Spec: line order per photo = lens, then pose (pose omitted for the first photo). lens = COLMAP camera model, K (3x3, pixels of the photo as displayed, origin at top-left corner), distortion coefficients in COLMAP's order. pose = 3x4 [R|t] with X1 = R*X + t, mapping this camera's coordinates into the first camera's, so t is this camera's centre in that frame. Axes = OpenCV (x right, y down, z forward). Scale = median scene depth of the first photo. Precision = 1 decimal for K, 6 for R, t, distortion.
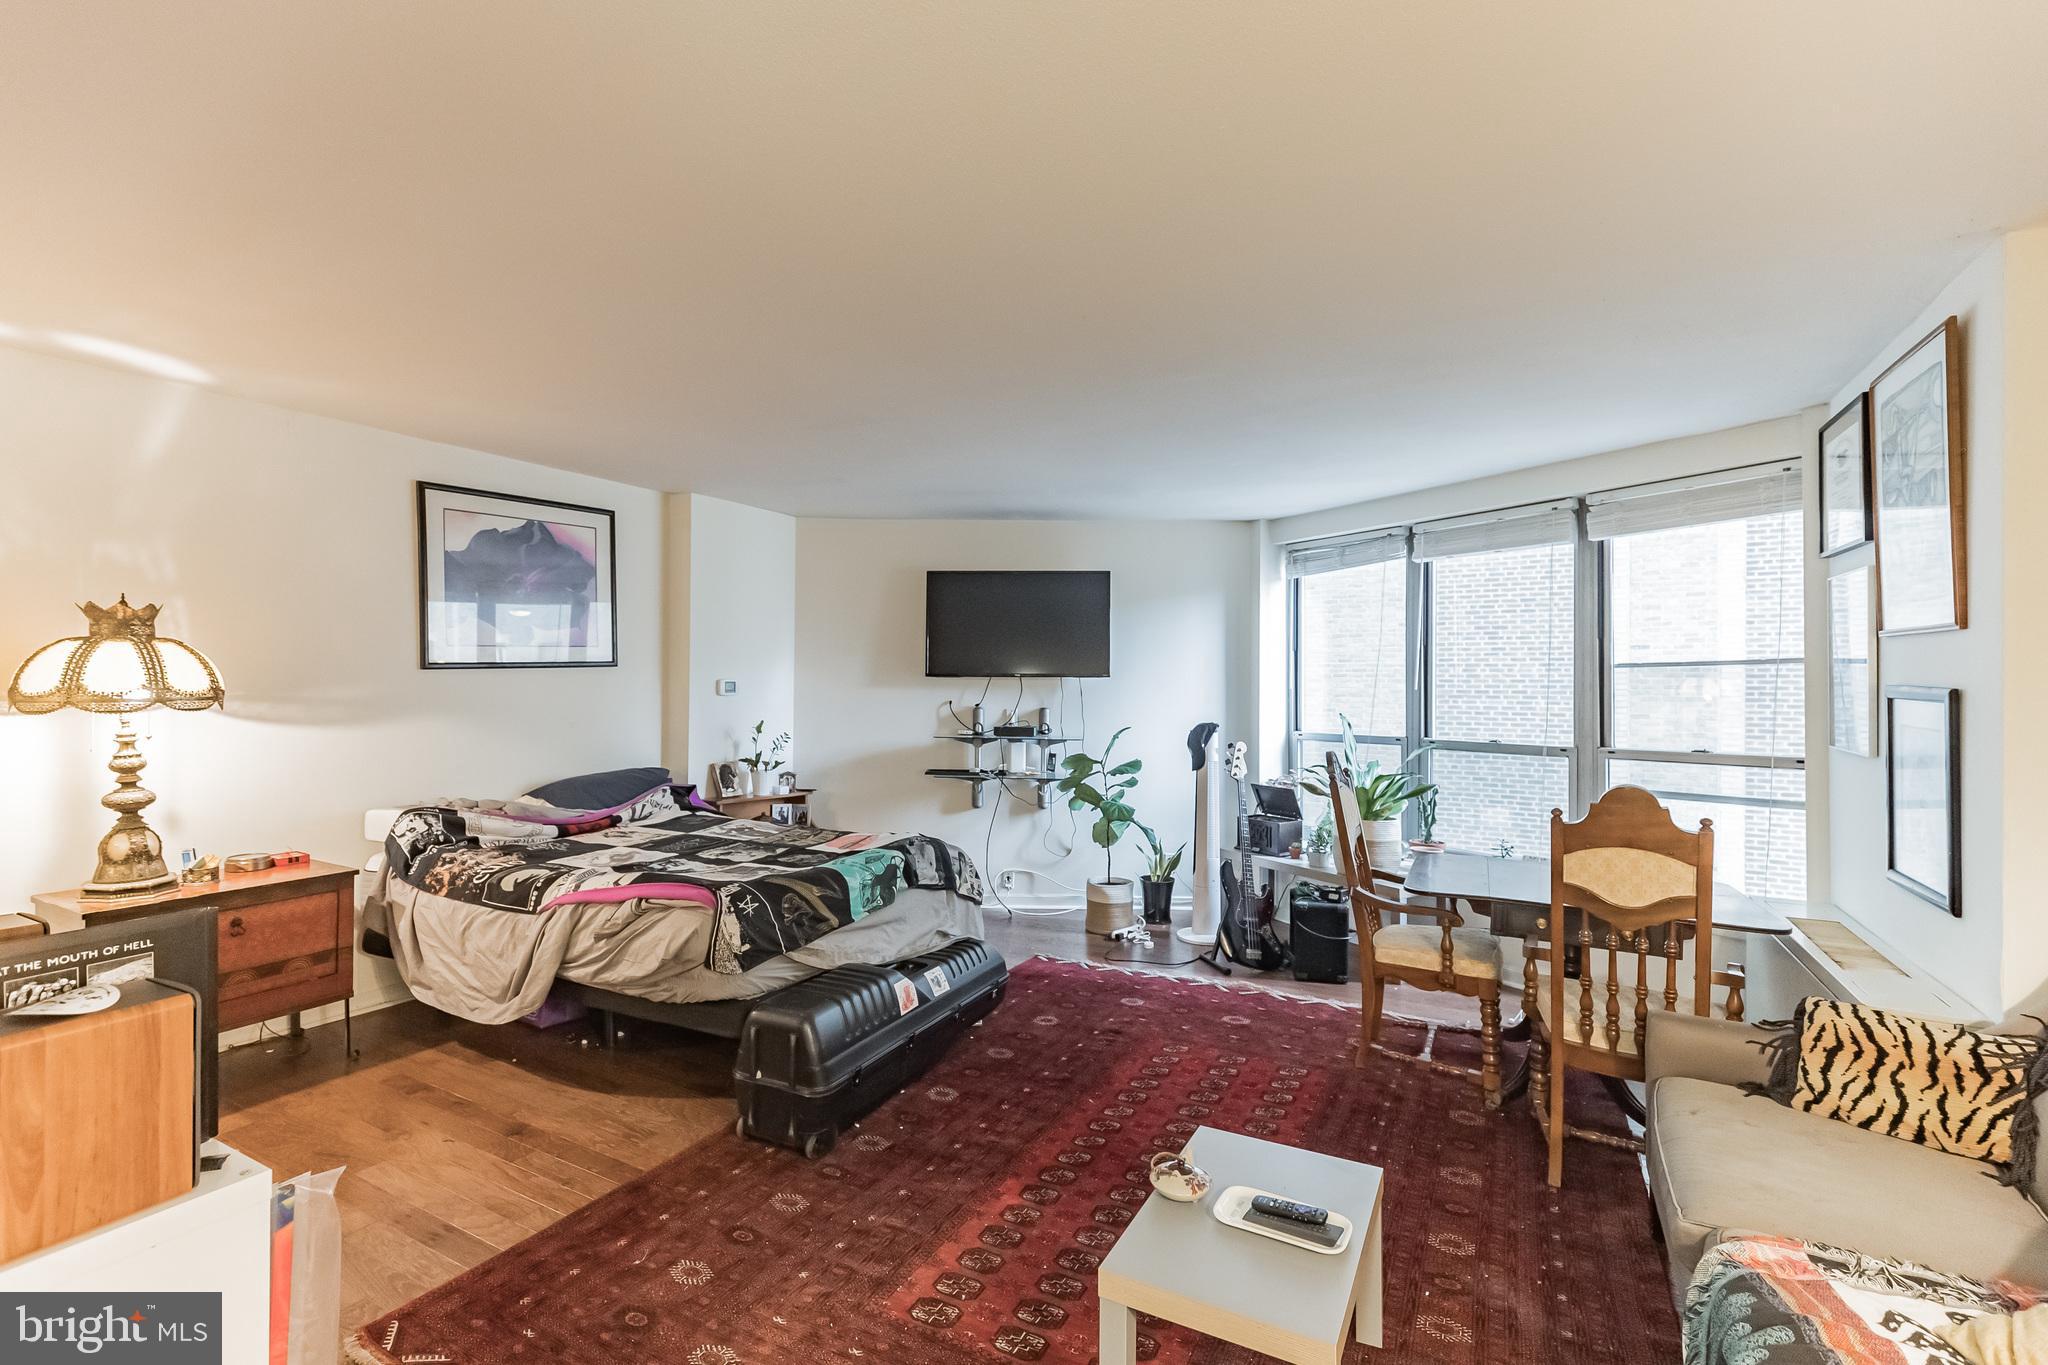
lens RADIAL K [[919.5, 0, 1024.0], [0, 919.5, 682.5], [0, 0, 1]] dist [0.002390, -0.000545]
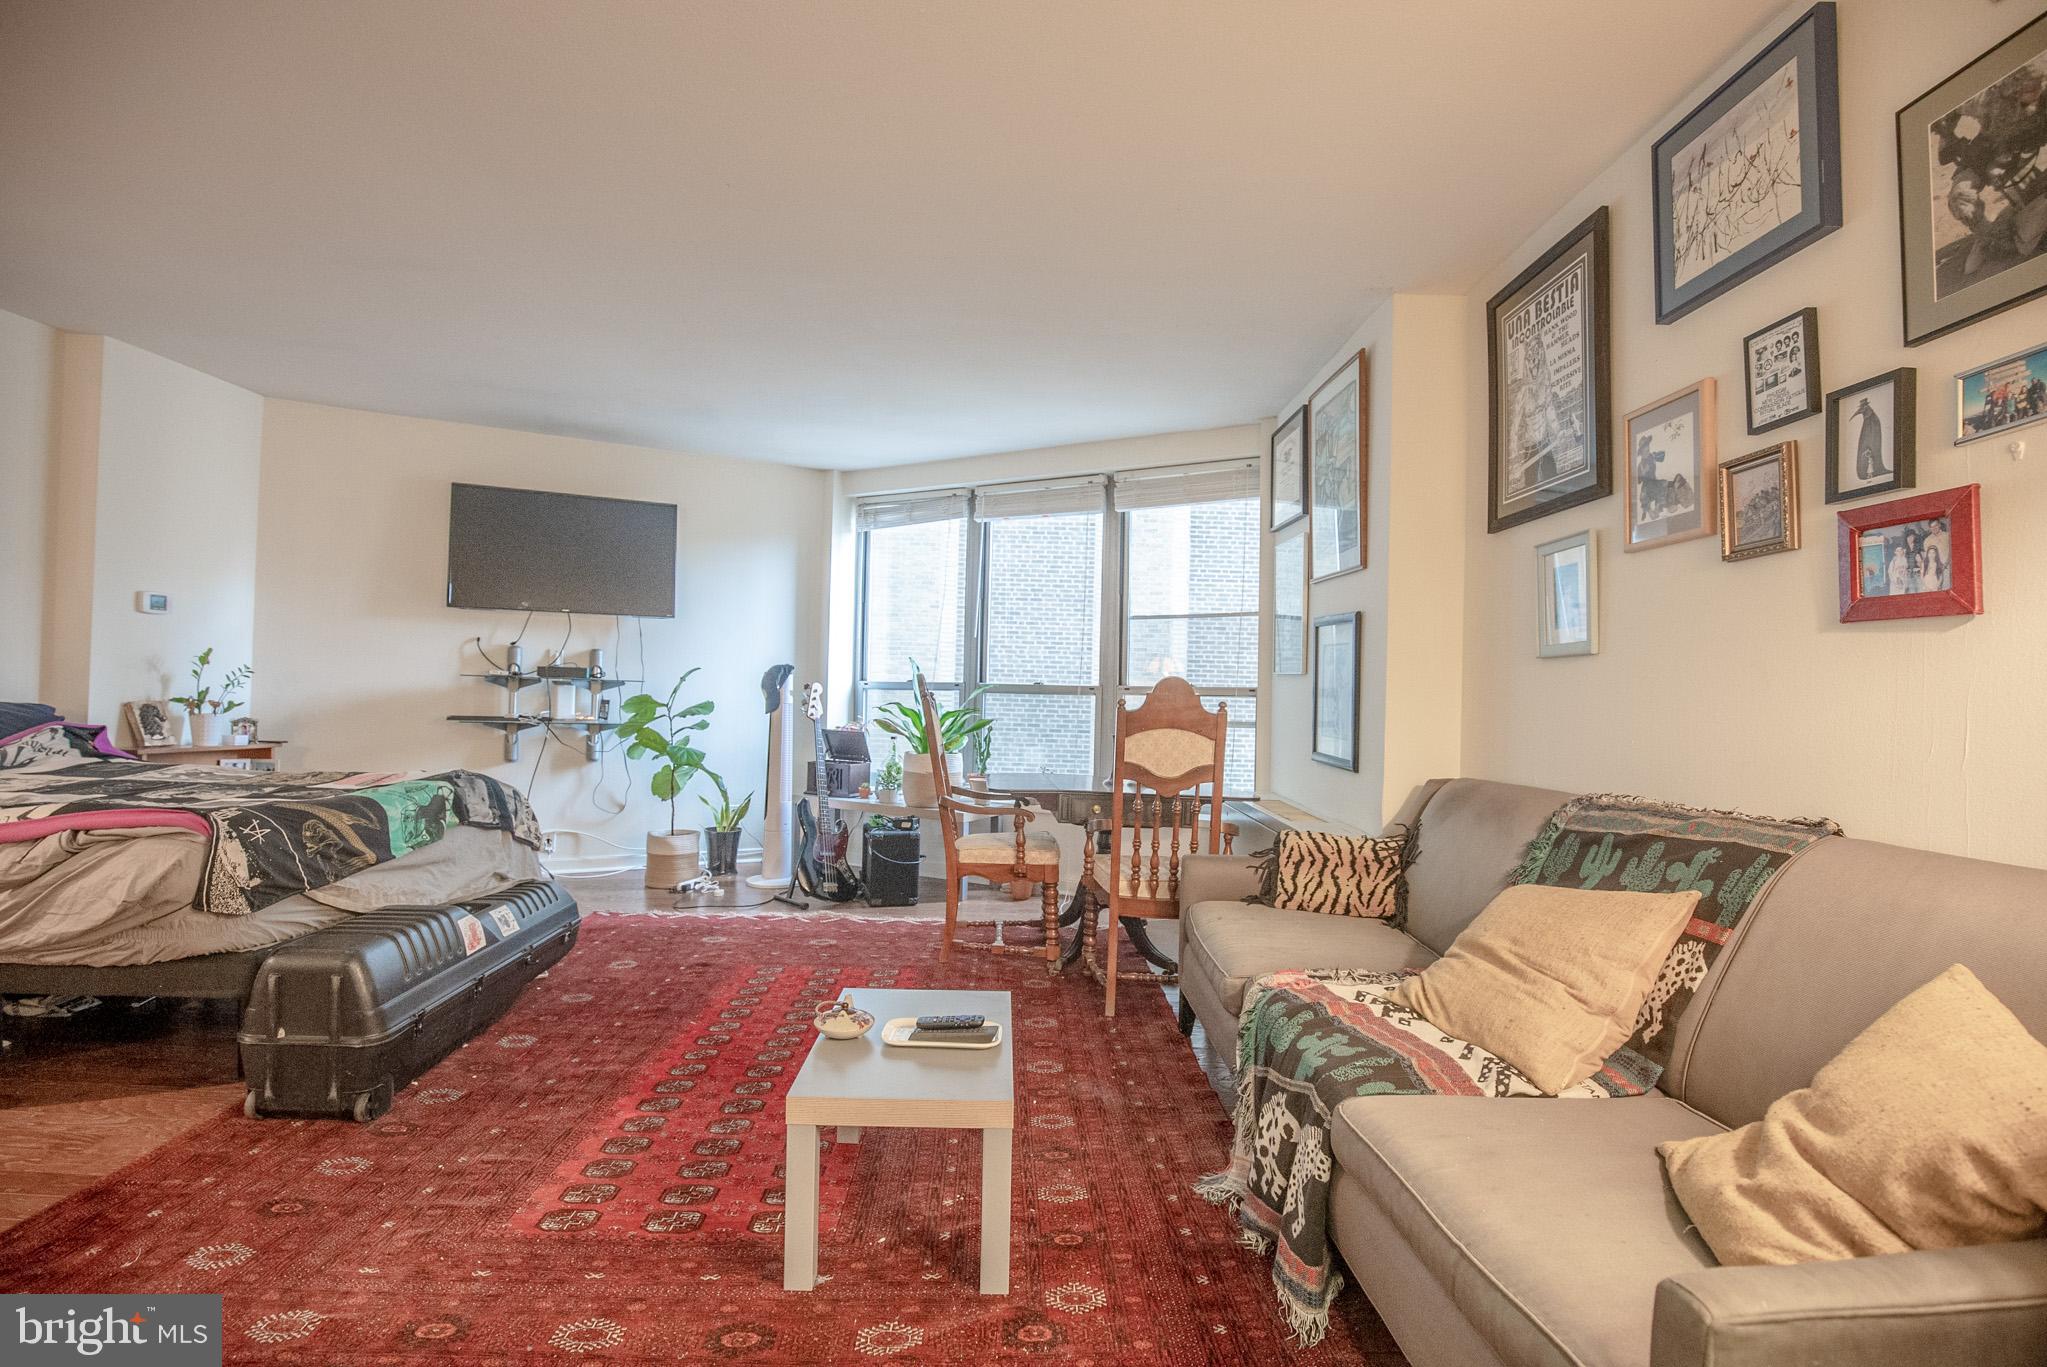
lens RADIAL K [[935.3, 0, 1023.5], [0, 935.3, 683.5], [0, 0, 1]] dist [-0.040079, 0.007636]
pose [[0.873635, 0.017764, 0.486257, -0.101329], [-0.021330, 0.999771, 0.001799, 0.094807], [-0.486113, -0.011943, 0.873814, -0.001035]]
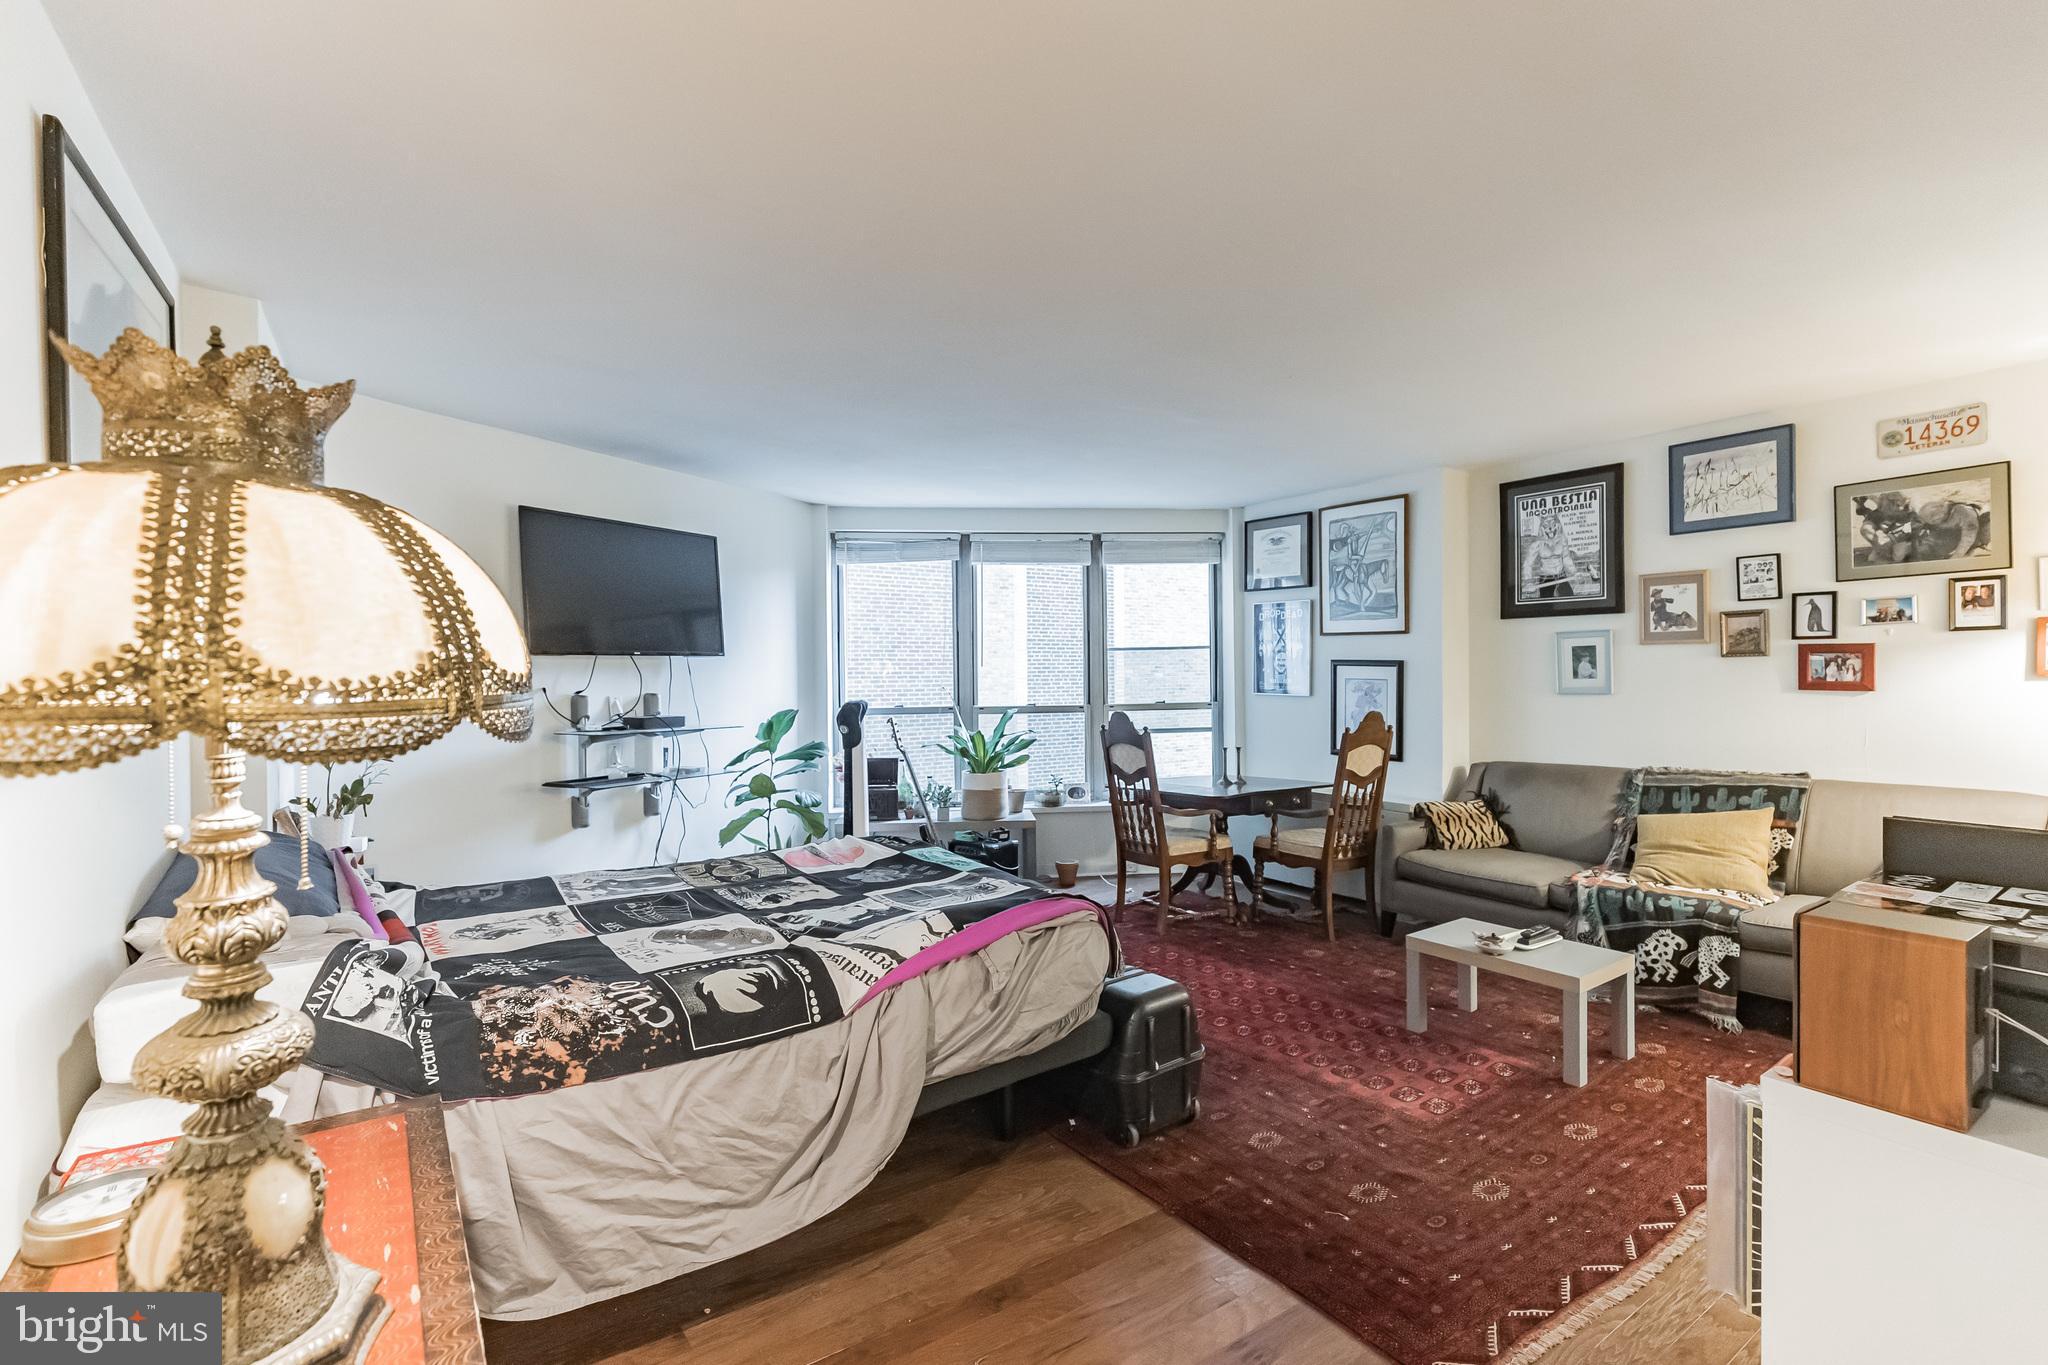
lens RADIAL K [[919.5, 0, 1024.0], [0, 919.5, 682.5], [0, 0, 1]] dist [0.002390, -0.000545]
pose [[0.446974, -0.019579, 0.894332, -1.057441], [0.006743, 0.999806, 0.018518, 0.009726], [-0.894521, -0.002247, 0.447020, 0.618680]]
